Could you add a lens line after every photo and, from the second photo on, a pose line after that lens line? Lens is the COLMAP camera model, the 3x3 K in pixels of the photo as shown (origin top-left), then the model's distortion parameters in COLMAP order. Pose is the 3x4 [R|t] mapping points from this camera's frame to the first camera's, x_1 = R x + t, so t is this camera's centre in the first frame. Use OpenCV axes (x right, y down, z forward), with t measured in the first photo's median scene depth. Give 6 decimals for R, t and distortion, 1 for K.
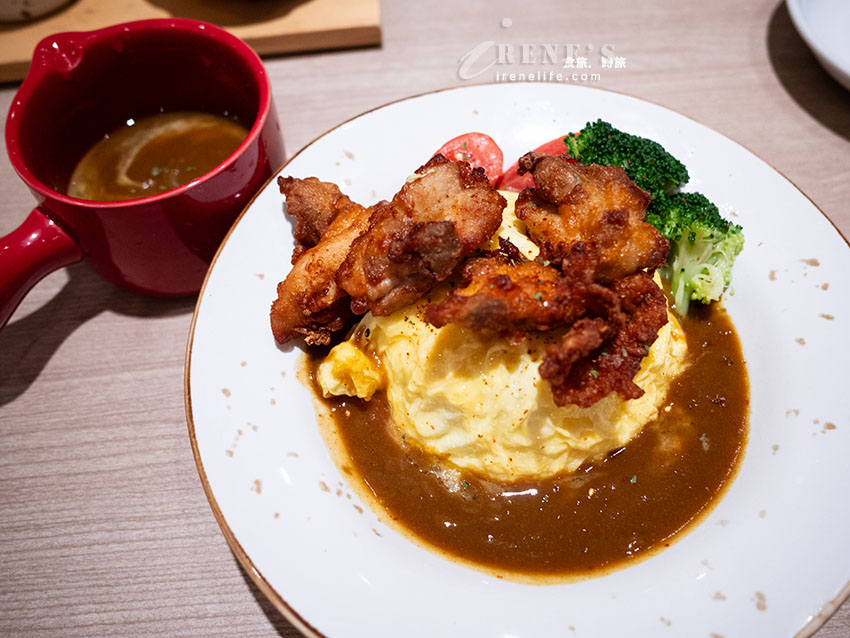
lens RADIAL K [[845.3, 0, 425.0], [0, 845.3, 319.0], [0, 0, 1]] dist [0.005068, -0.001704]
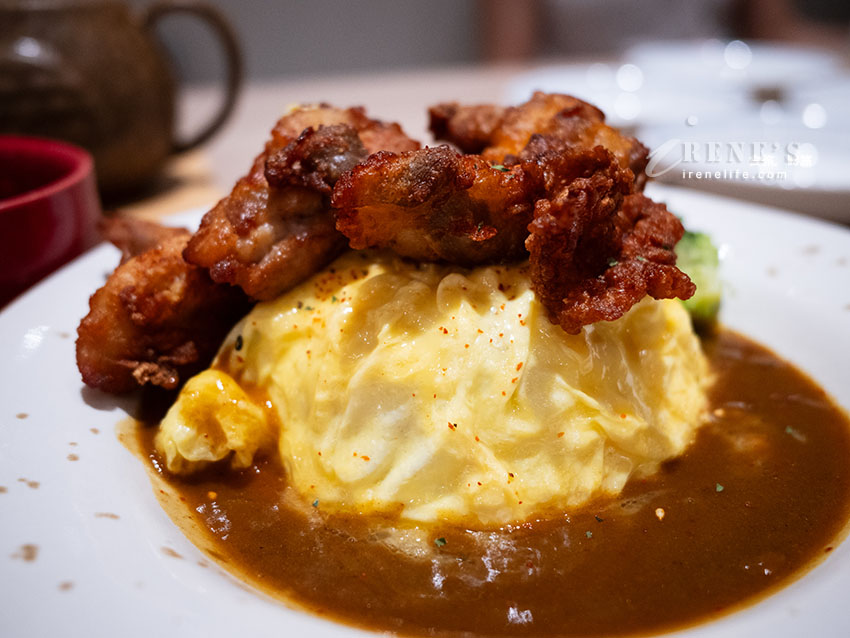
lens RADIAL K [[845.3, 0, 425.0], [0, 845.3, 319.0], [0, 0, 1]] dist [0.005068, -0.001704]
pose [[0.975786, -0.084726, 0.201649, -0.060312], [0.185283, 0.810132, -0.556198, 0.383955], [-0.116238, 0.580093, 0.806214, 0.485138]]
